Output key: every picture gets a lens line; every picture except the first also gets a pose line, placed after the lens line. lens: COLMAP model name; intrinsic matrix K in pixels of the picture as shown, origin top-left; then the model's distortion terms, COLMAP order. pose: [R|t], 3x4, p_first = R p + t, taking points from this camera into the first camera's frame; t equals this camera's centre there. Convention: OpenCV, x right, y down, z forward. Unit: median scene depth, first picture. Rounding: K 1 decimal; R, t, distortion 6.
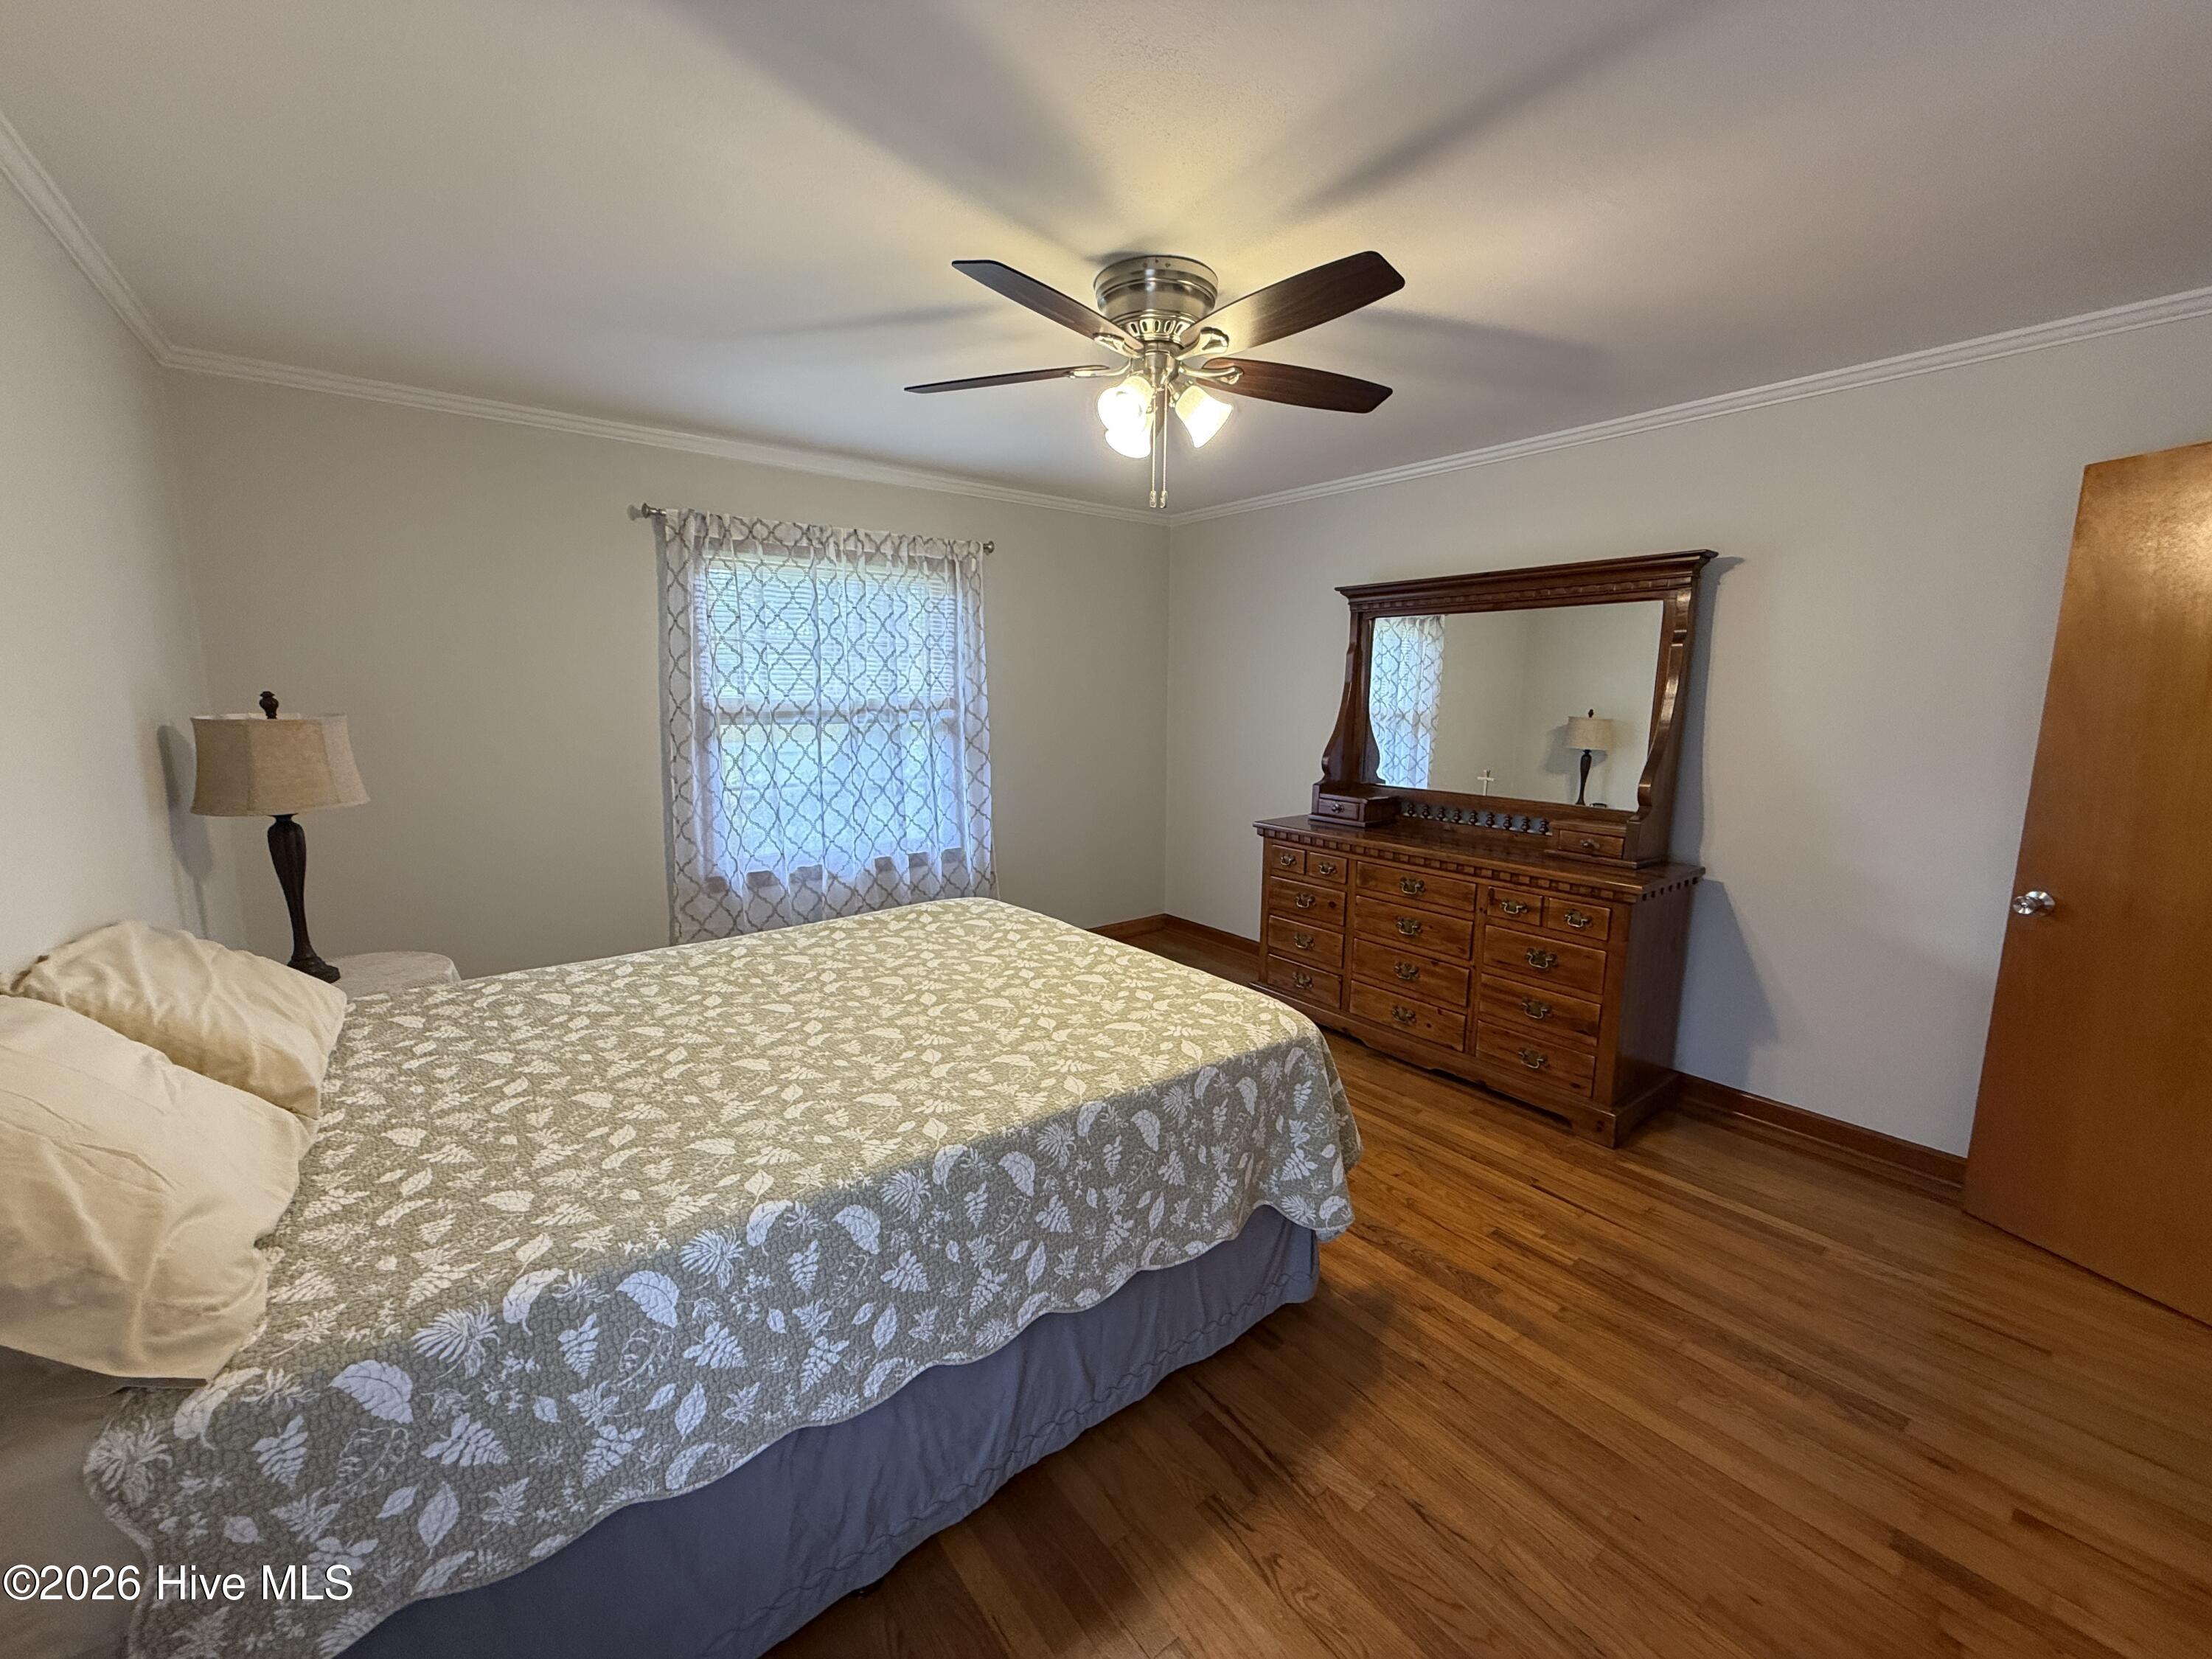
lens RADIAL K [[880.9, 0, 1099.1], [0, 880.9, 833.7], [0, 0, 1]] dist [0.000194, -0.000034]
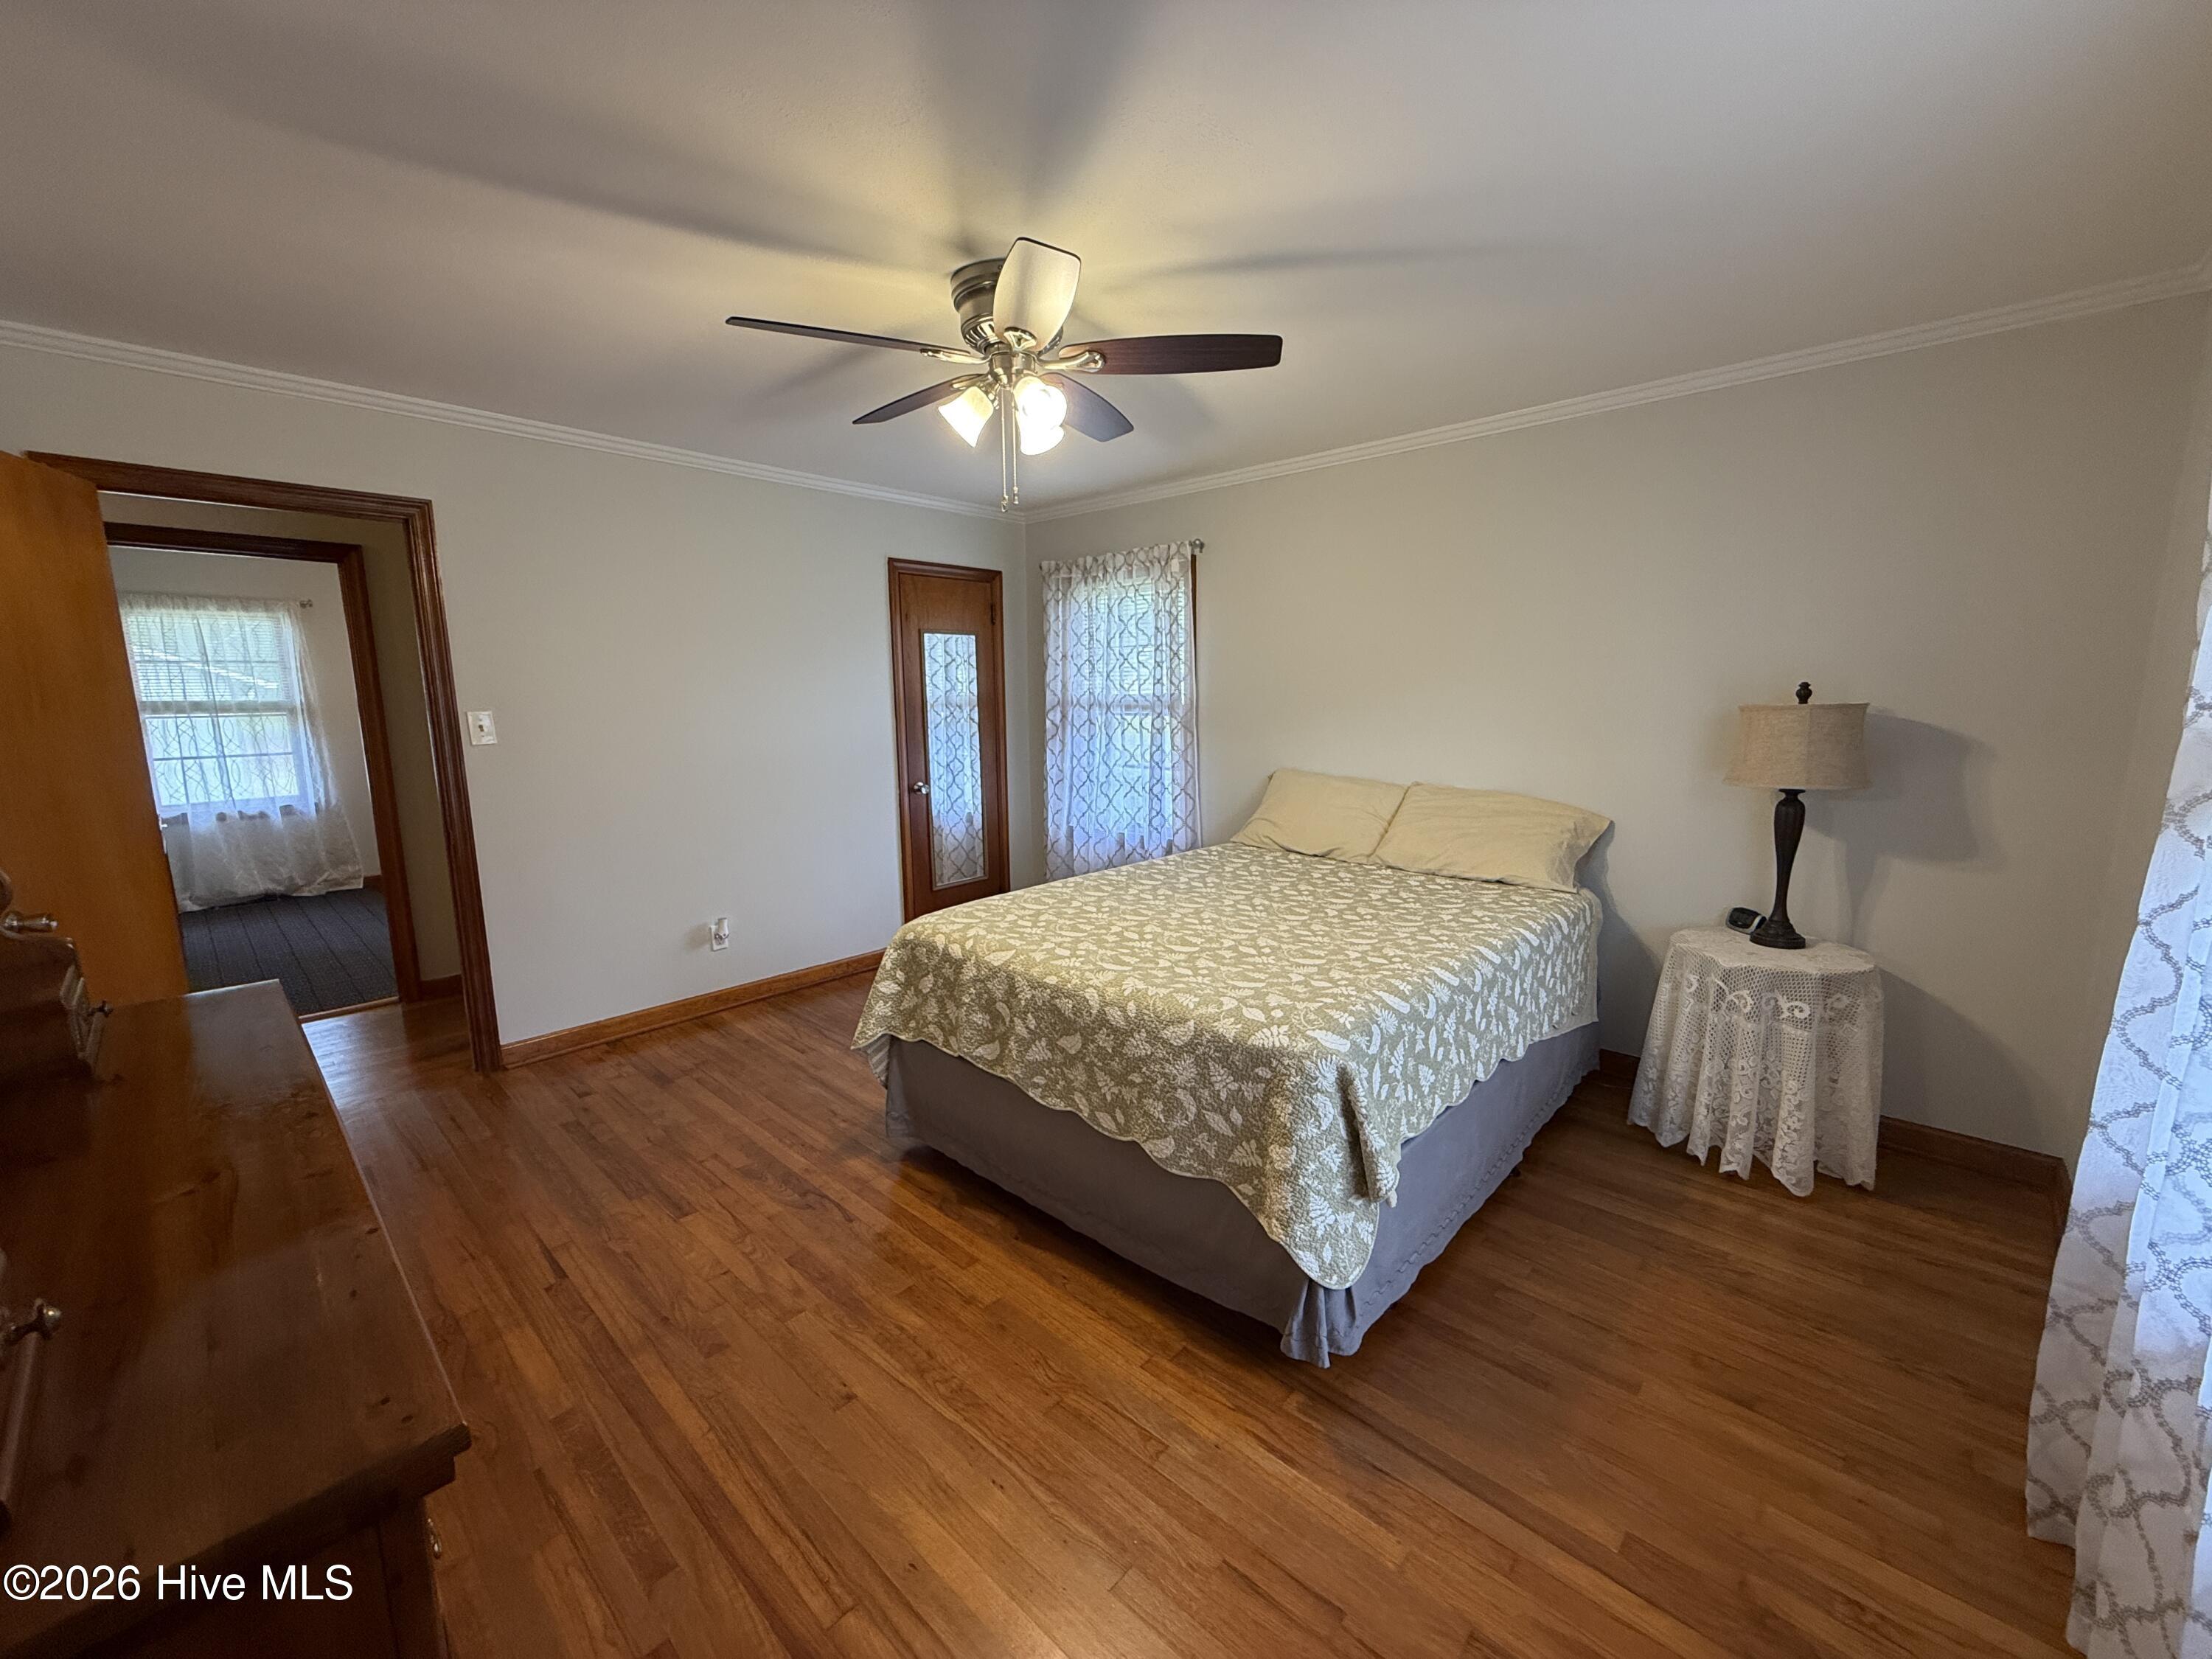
lens RADIAL K [[880.9, 0, 1102.3], [0, 880.9, 832.6], [0, 0, 1]] dist [0.000194, -0.000034]
pose [[-0.986588, 0.028267, -0.160766, 0.182178], [-0.024534, 0.948026, 0.317244, -0.442887], [0.161378, 0.316934, -0.934618, 2.774919]]
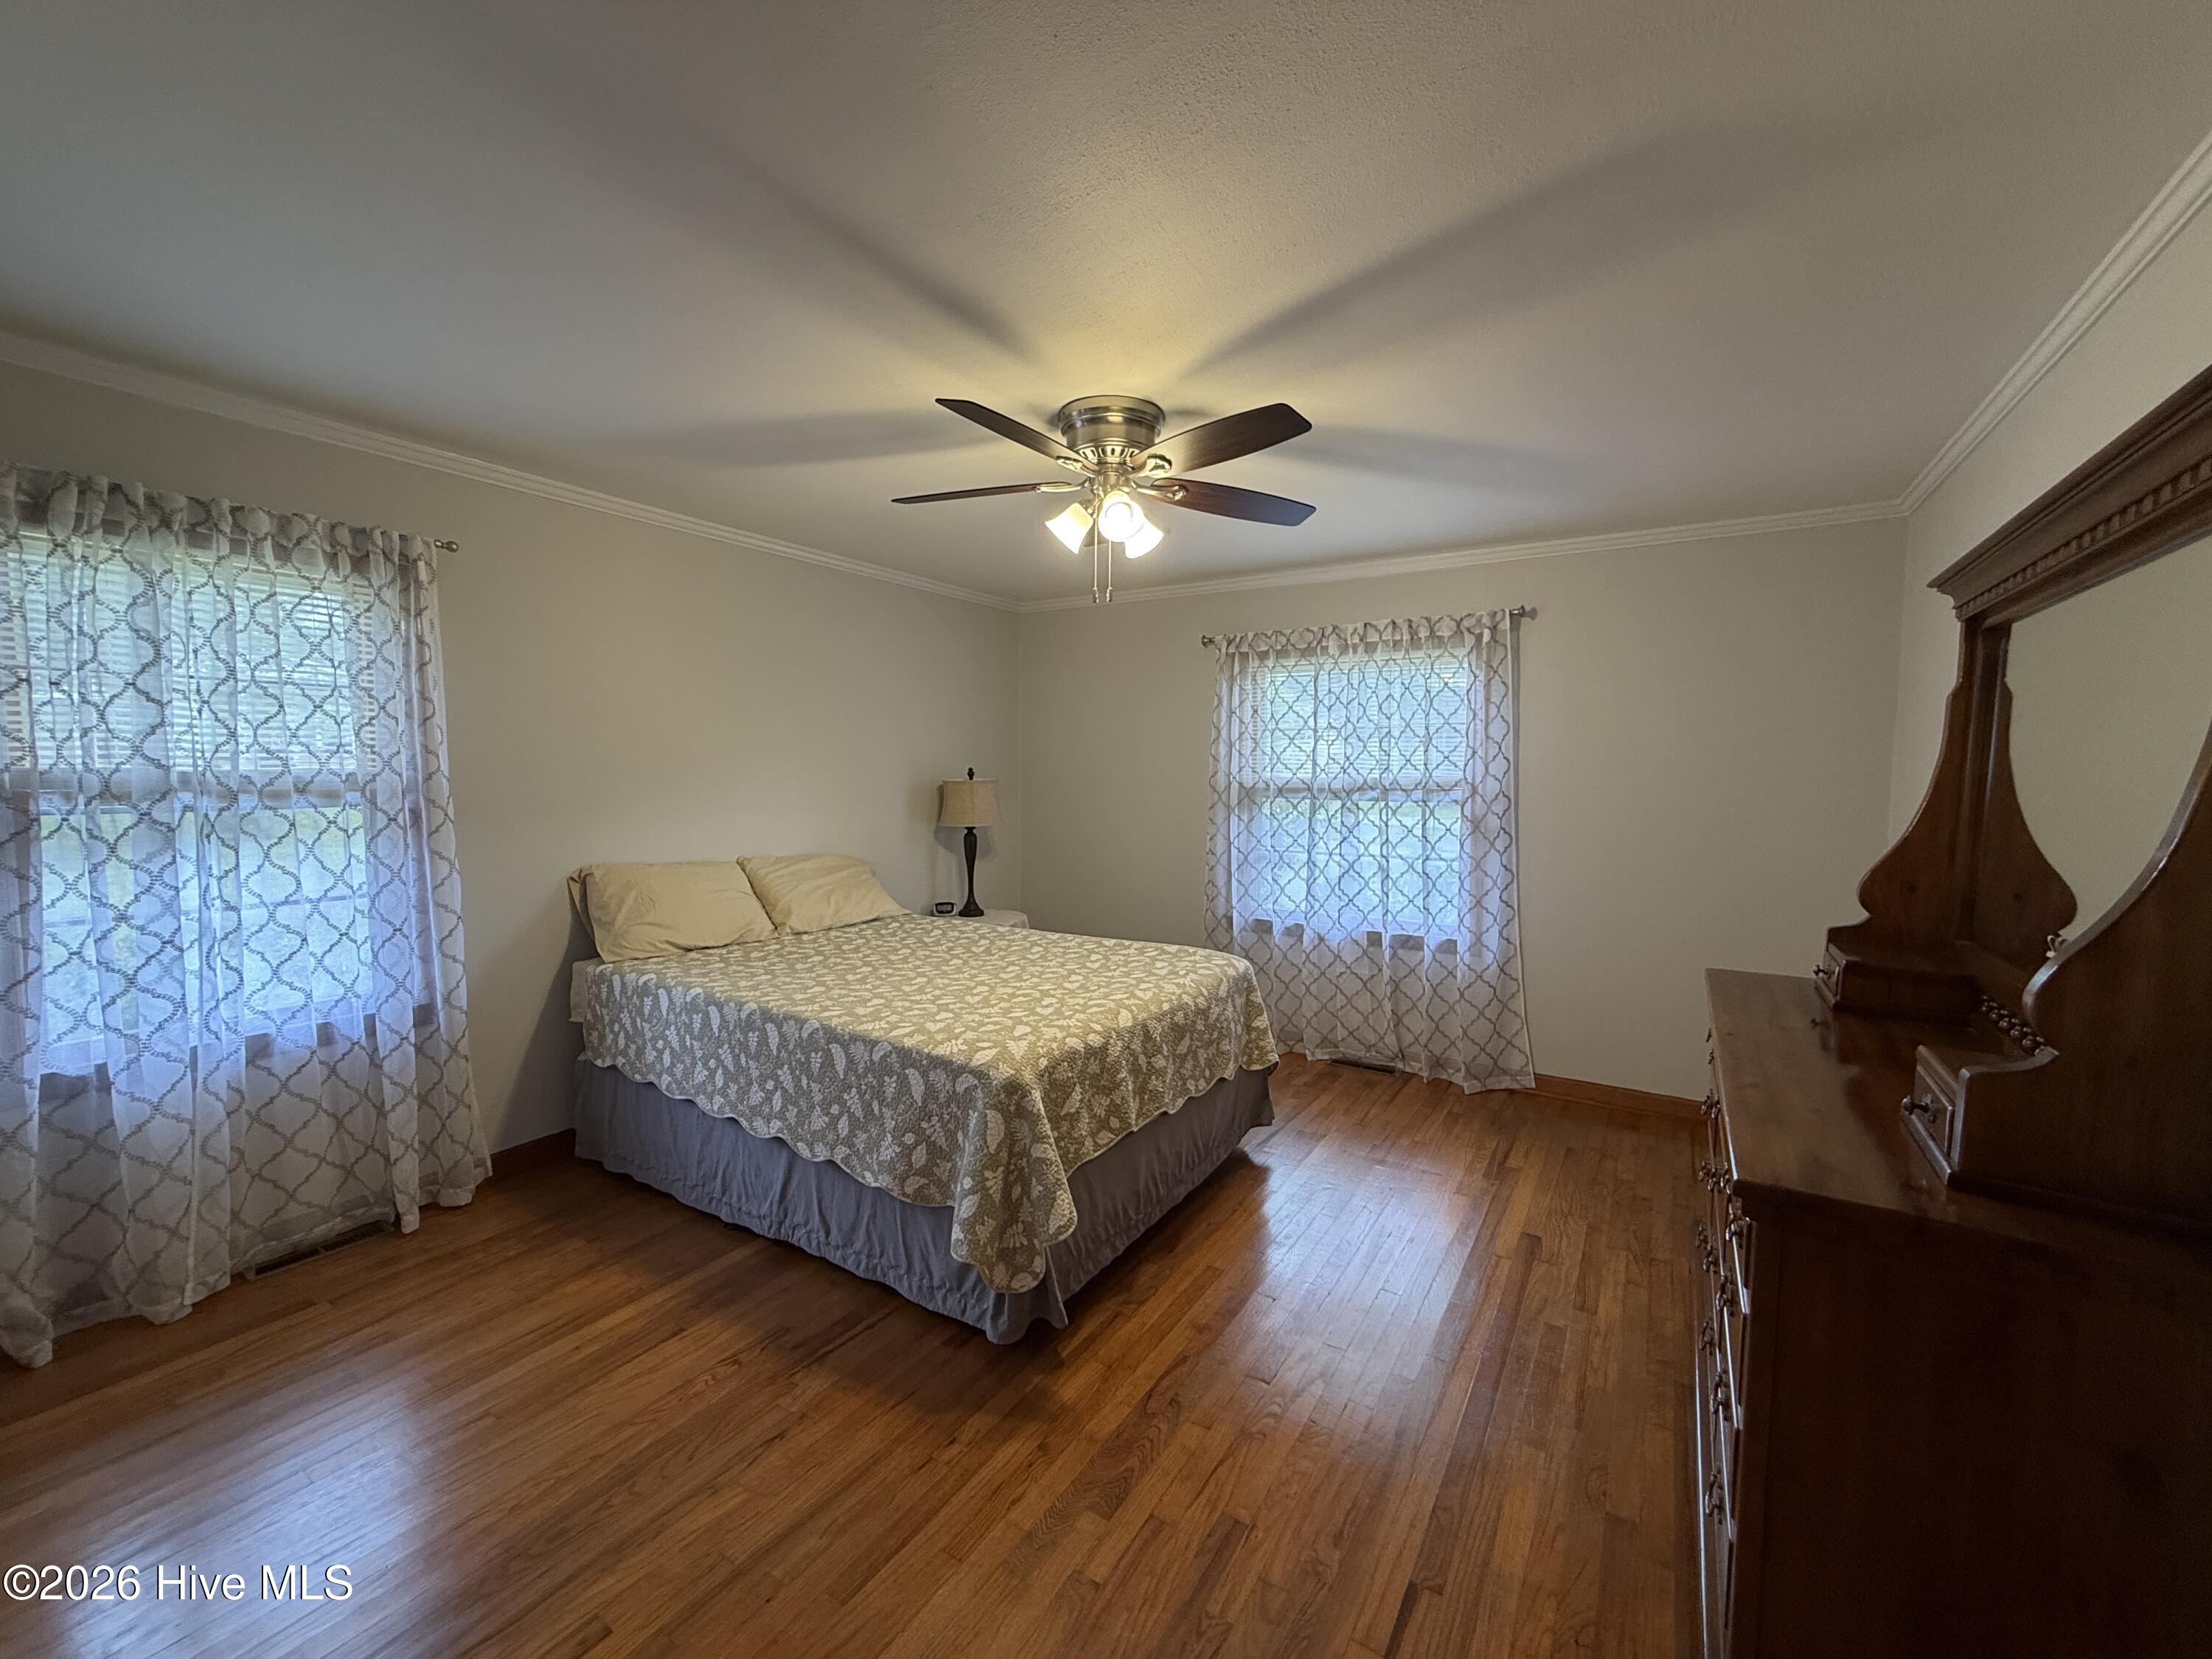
lens RADIAL K [[880.9, 0, 1095.8], [0, 880.9, 824.8], [0, 0, 1]] dist [0.000194, -0.000034]
pose [[0.332254, 0.054074, -0.941638, 1.524843], [-0.160828, 0.986982, -0.000070, -0.108970], [0.929377, 0.151465, 0.336626, 0.848456]]
